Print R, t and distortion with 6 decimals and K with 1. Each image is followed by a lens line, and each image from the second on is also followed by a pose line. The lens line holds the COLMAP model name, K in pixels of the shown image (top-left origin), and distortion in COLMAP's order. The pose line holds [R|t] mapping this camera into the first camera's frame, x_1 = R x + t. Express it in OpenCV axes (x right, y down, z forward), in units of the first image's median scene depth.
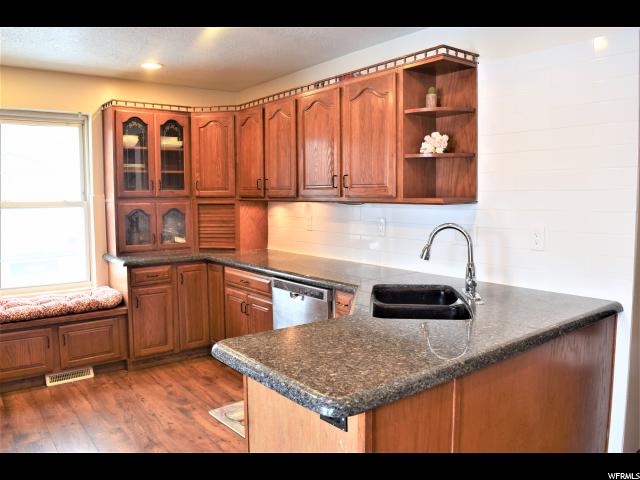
lens RADIAL K [[499.5, 0, 320.0], [0, 499.5, 240.0], [0, 0, 1]] dist [-0.103945, 0.033310]
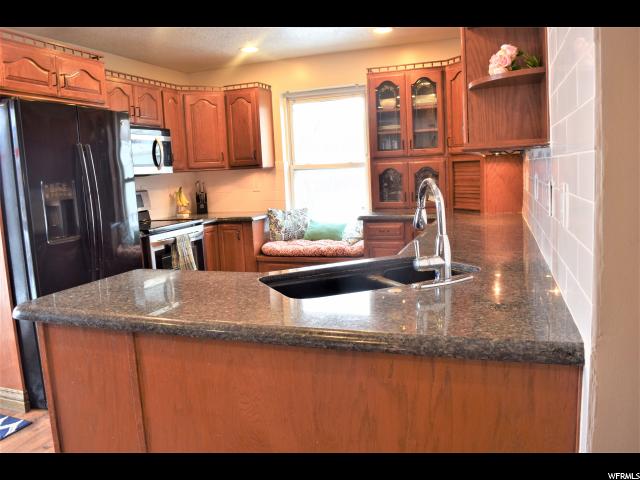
lens RADIAL K [[499.5, 0, 320.0], [0, 499.5, 240.0], [0, 0, 1]] dist [-0.103945, 0.033310]
pose [[0.539345, 0.094972, -0.836713, 0.453124], [-0.032767, 0.995234, 0.091843, -0.002289], [0.841447, -0.022118, 0.539886, 0.285530]]
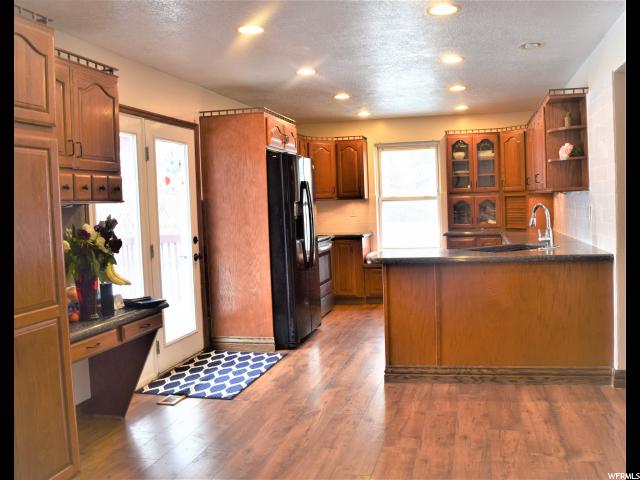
lens RADIAL K [[563.4, 0, 378.8], [0, 563.4, 237.7], [0, 0, 1]] dist [-0.074555, 0.006133]
pose [[0.676666, 0.029991, -0.735679, 0.729156], [-0.037235, 0.999285, 0.006489, 0.050328], [0.735348, 0.023002, 0.677299, -0.359992]]
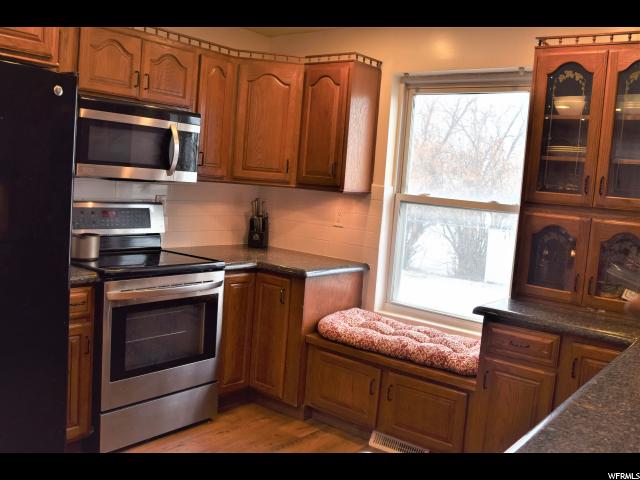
lens RADIAL K [[599.0, 0, 320.0], [0, 599.0, 240.0], [0, 0, 1]] dist [-0.081934, 0.011274]
pose [[0.242046, 0.118864, -0.962956, 0.216489], [-0.167359, 0.982707, 0.079236, -0.053833], [0.955722, 0.141980, 0.257754, 0.560726]]
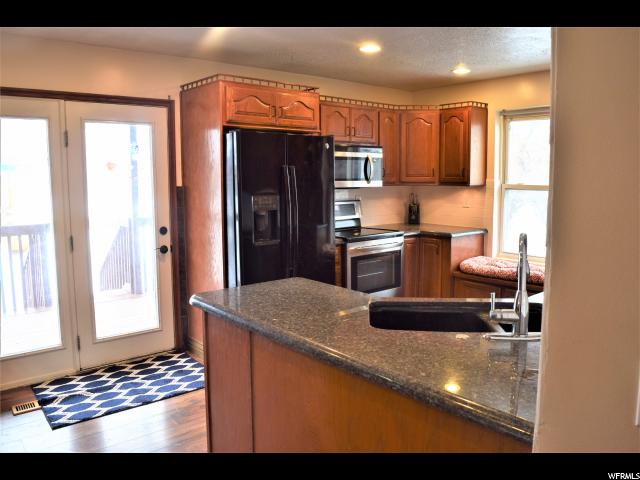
lens RADIAL K [[499.5, 0, 320.0], [0, 499.5, 240.0], [0, 0, 1]] dist [-0.103945, 0.033310]
pose [[0.046068, 0.130431, -0.990387, 0.552482], [-0.085035, 0.988352, 0.126208, -0.049300], [0.995312, 0.078403, 0.056622, 0.394342]]
